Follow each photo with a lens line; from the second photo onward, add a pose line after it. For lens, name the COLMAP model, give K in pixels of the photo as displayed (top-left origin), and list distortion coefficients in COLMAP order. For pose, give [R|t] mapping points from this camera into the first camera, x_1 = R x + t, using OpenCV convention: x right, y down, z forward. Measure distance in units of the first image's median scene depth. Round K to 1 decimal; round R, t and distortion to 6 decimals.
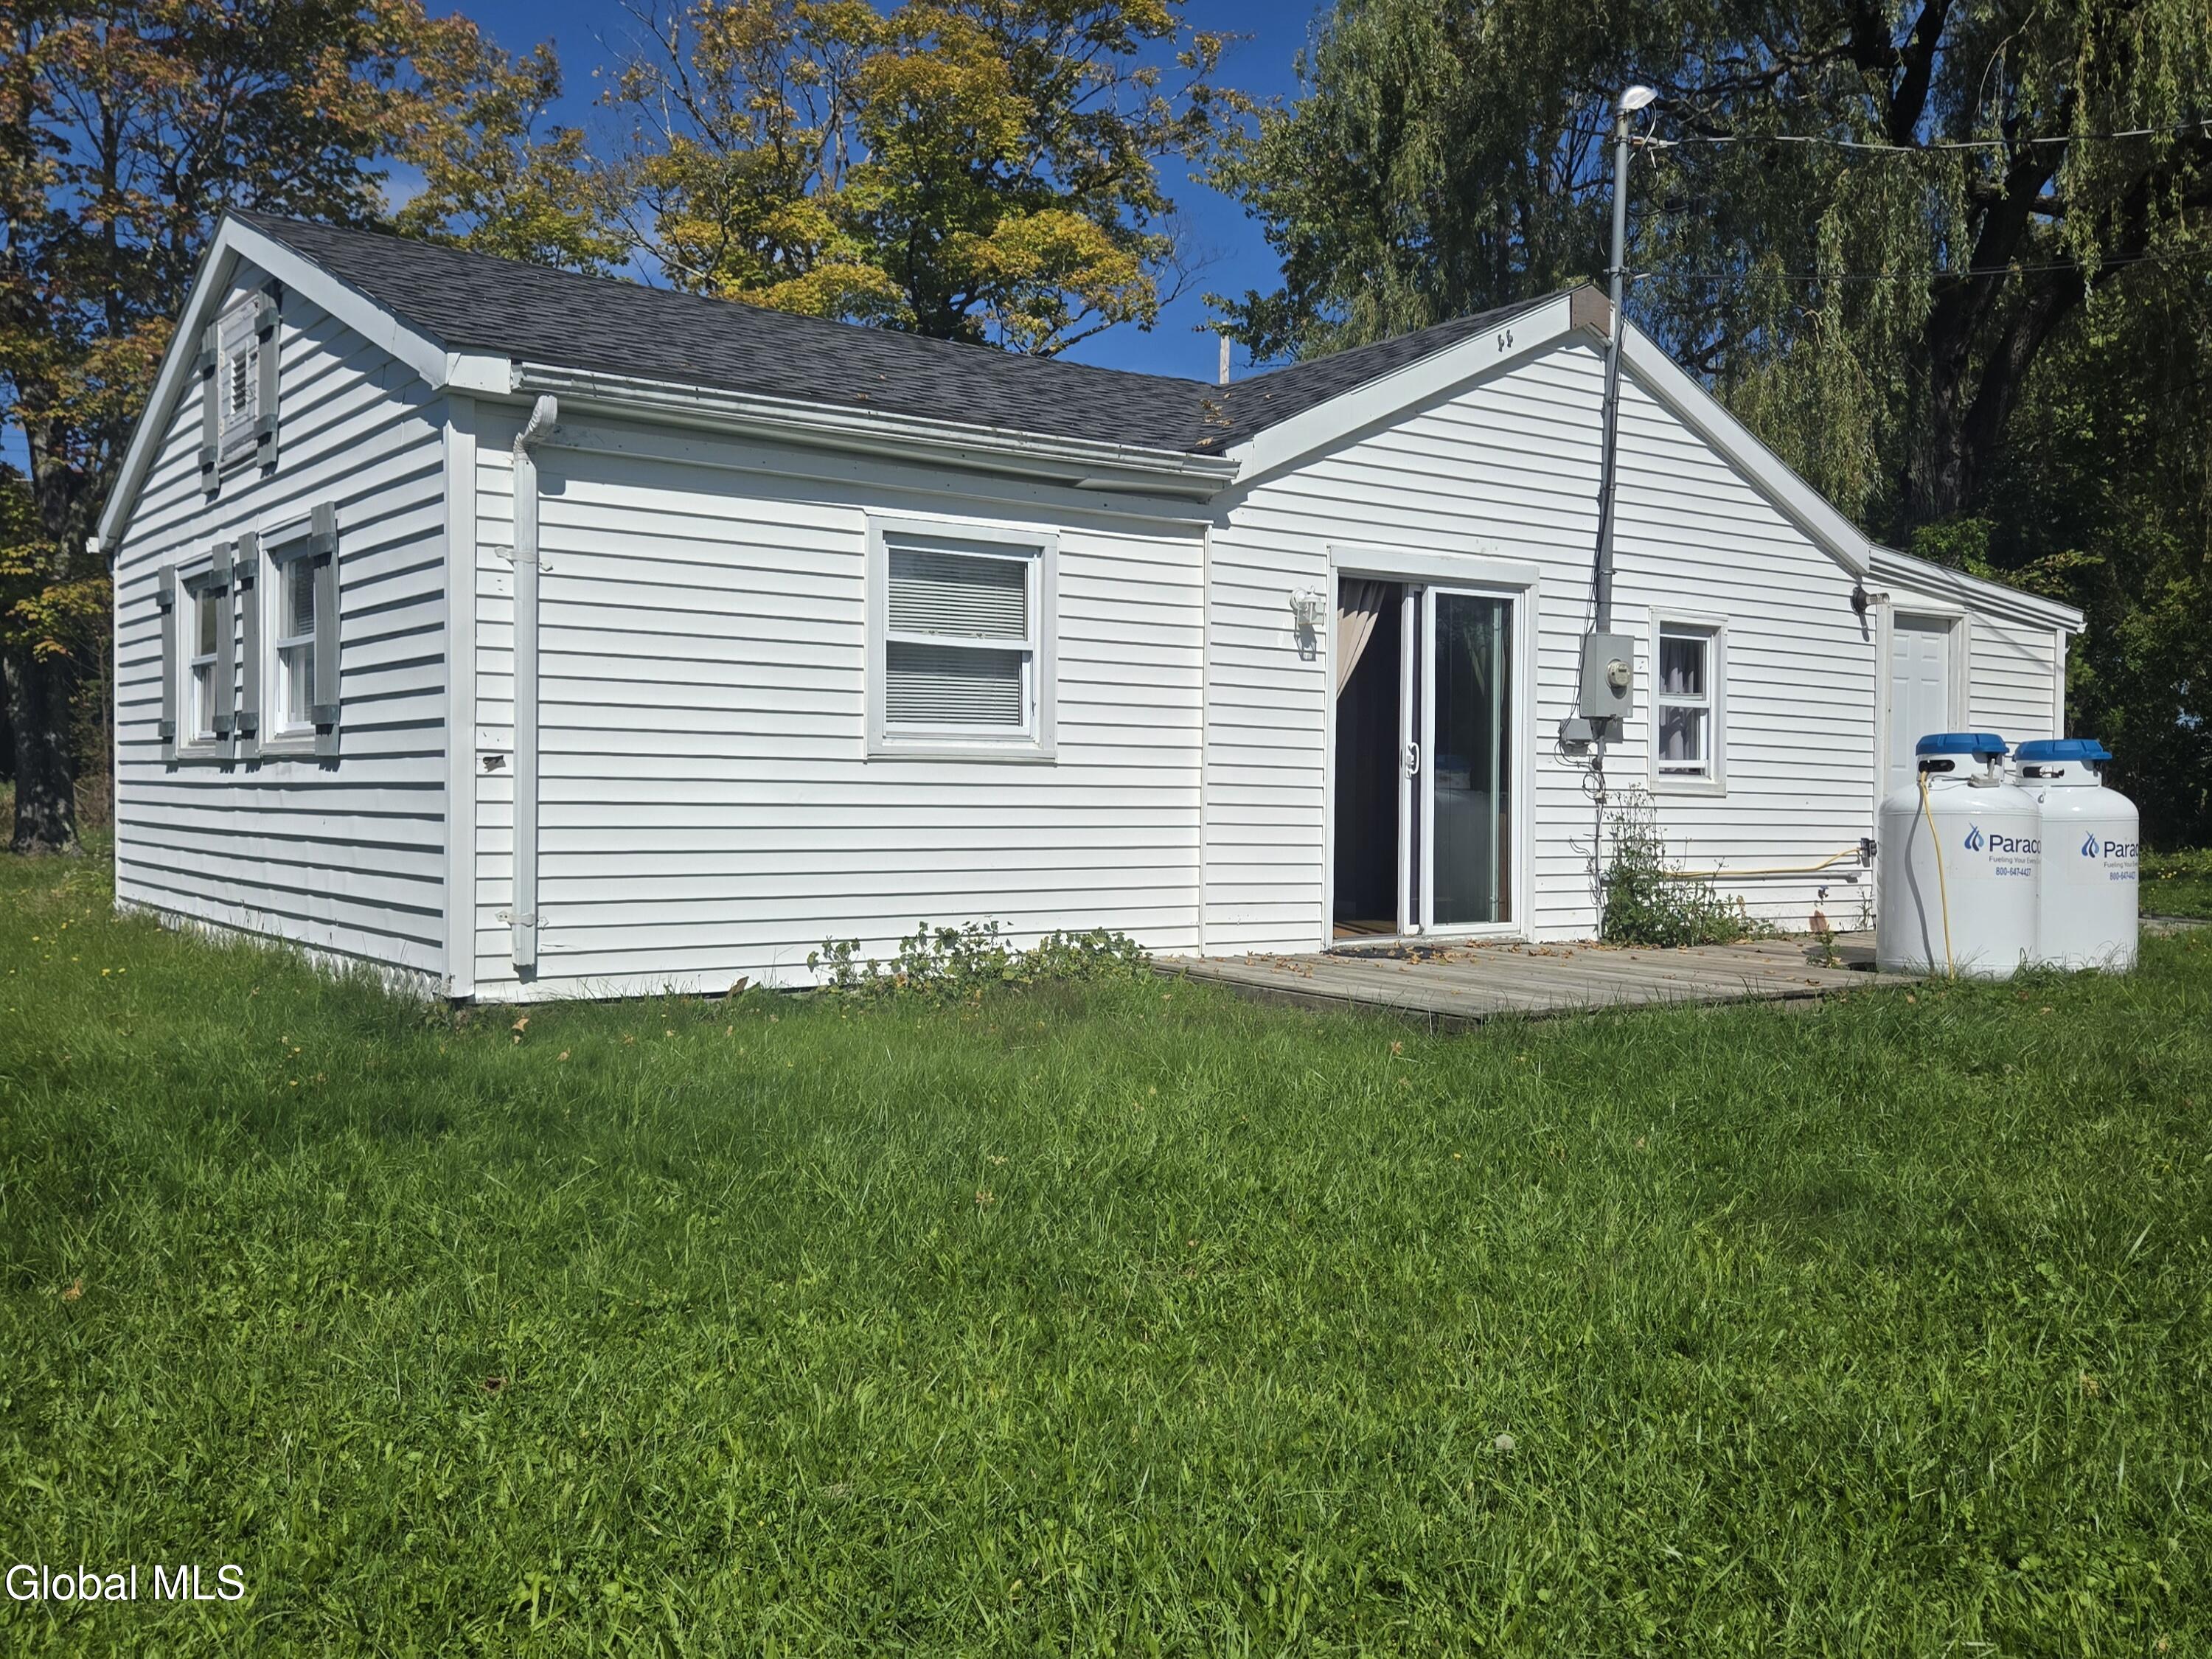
lens RADIAL K [[1957.5, 0, 1106.0], [0, 1957.5, 829.5], [0, 0, 1]] dist [0.079425, -0.053632]
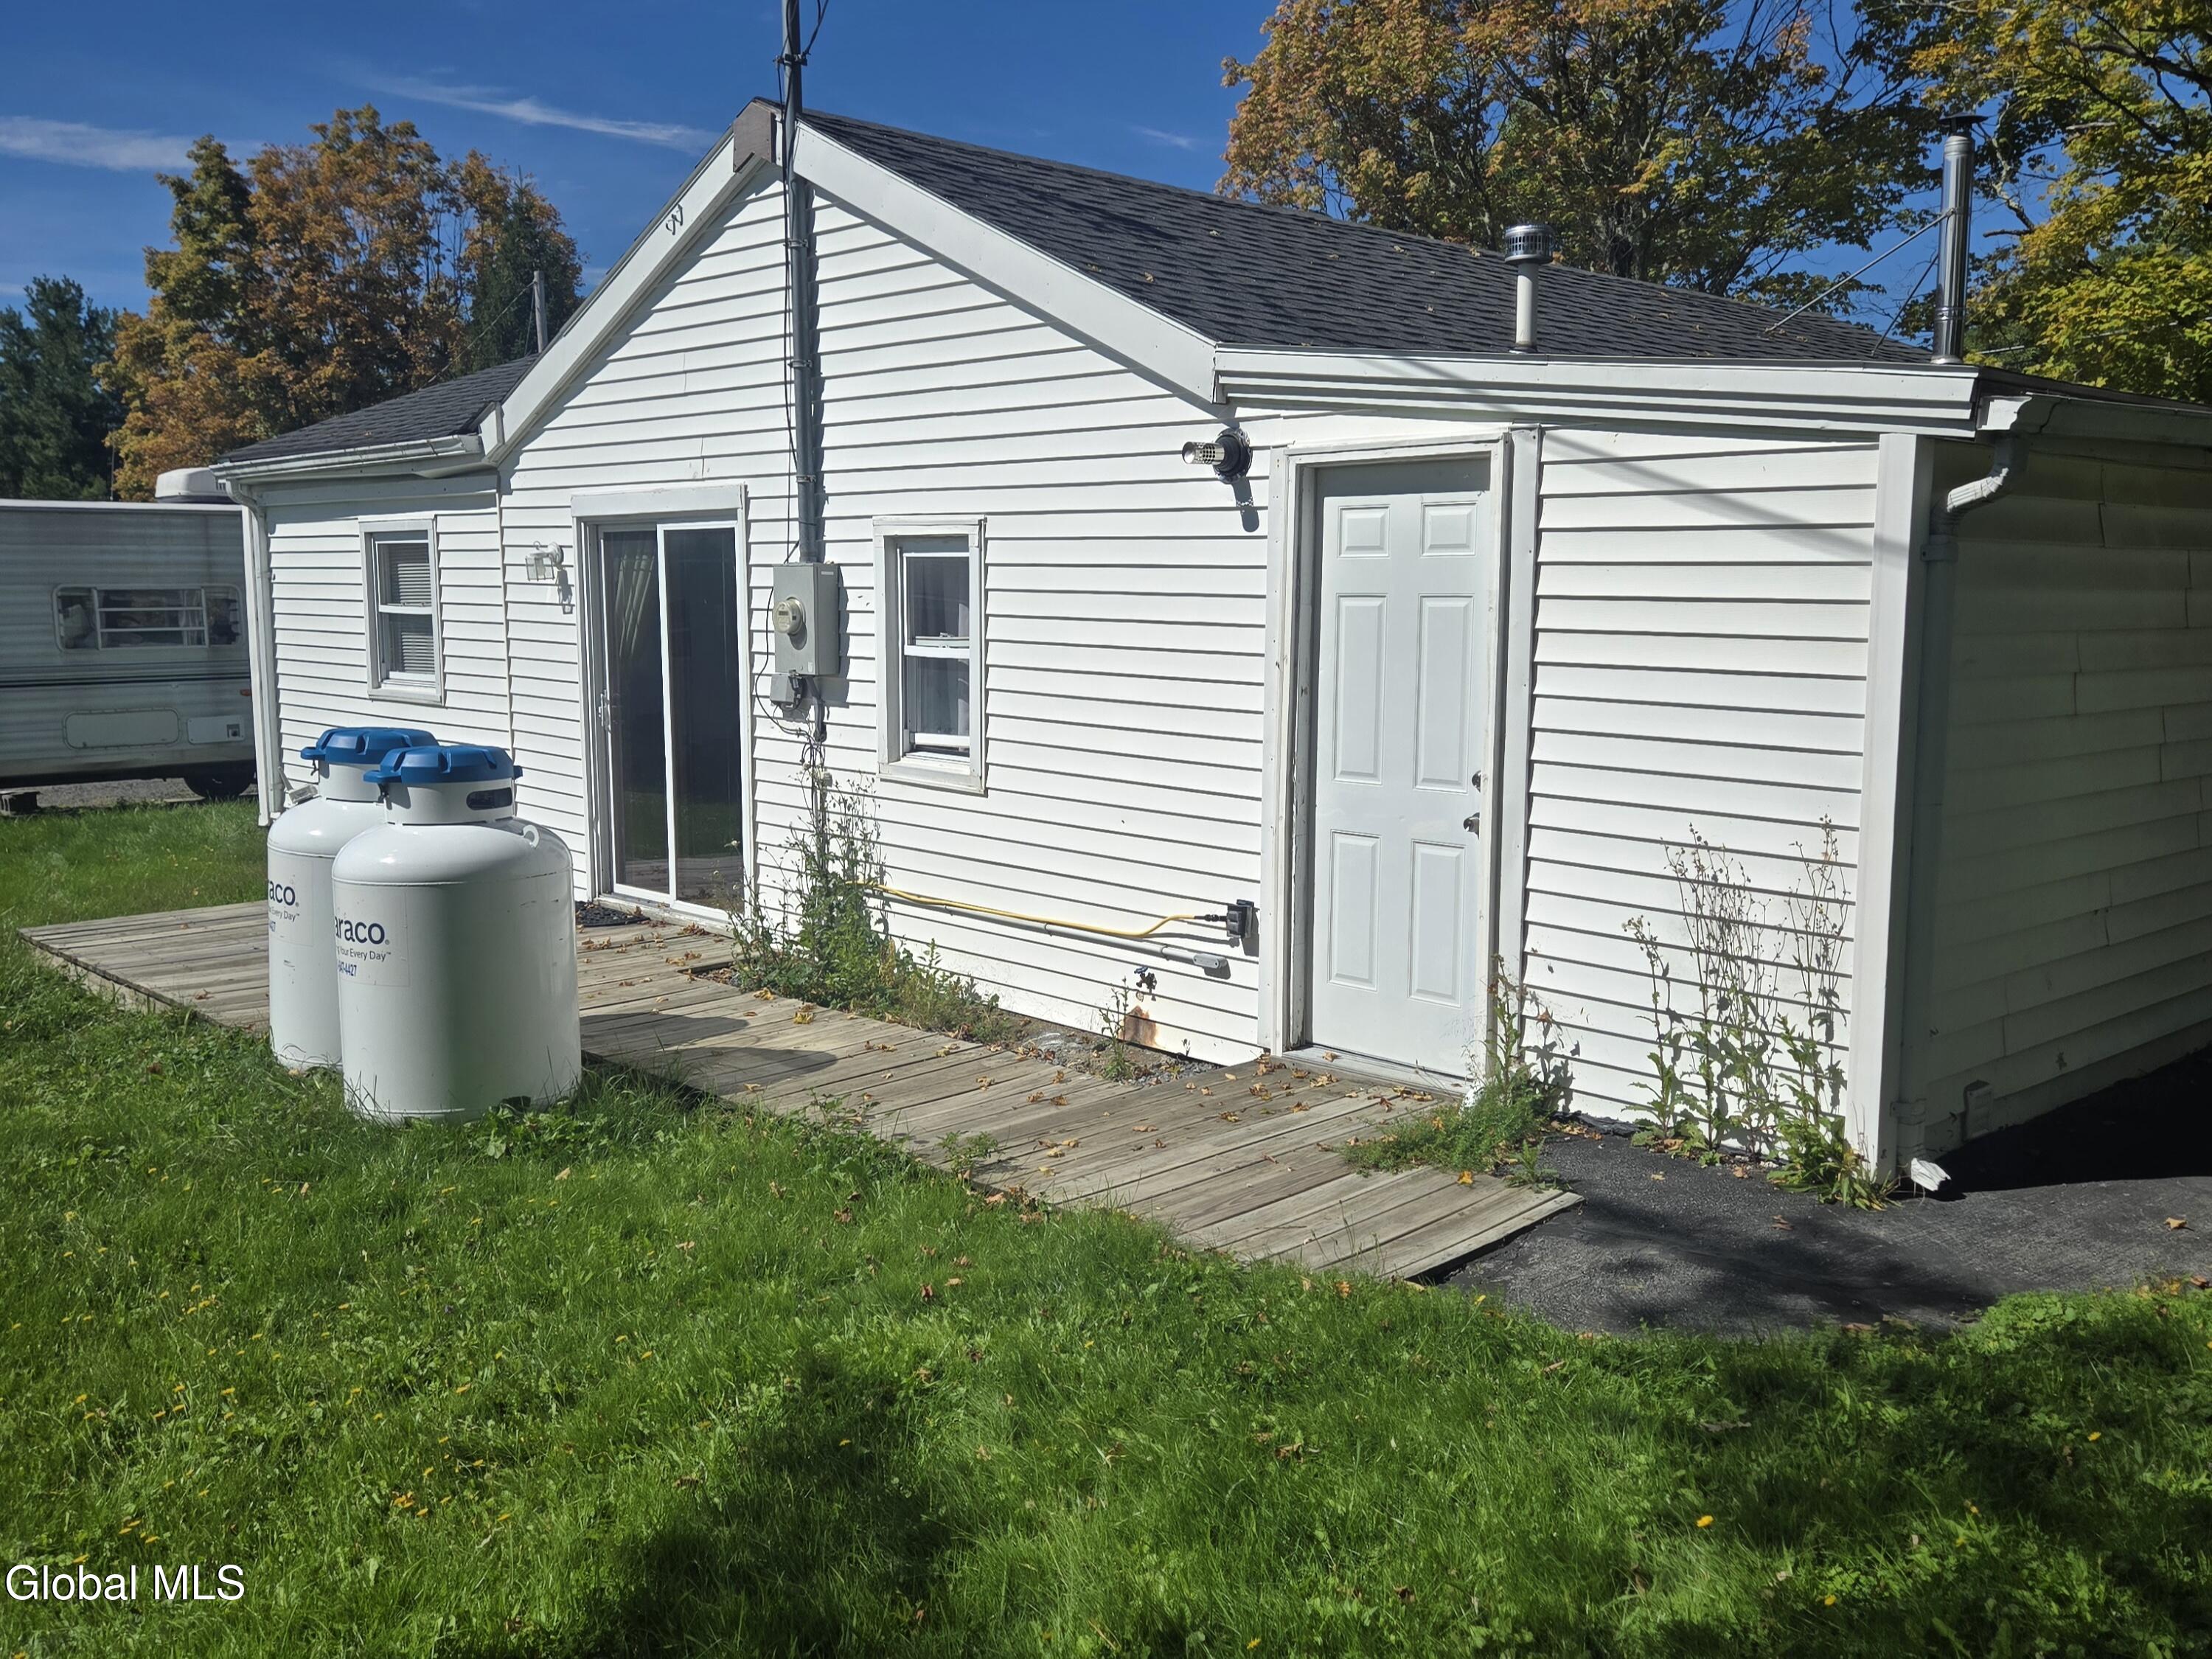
lens RADIAL K [[1957.5, 0, 1106.0], [0, 1957.5, 829.5], [0, 0, 1]] dist [0.079425, -0.053632]
pose [[0.126867, 0.118173, -0.984855, 1.004291], [-0.012944, 0.992991, 0.117482, -0.085964], [0.991835, -0.002157, 0.127507, 0.997960]]
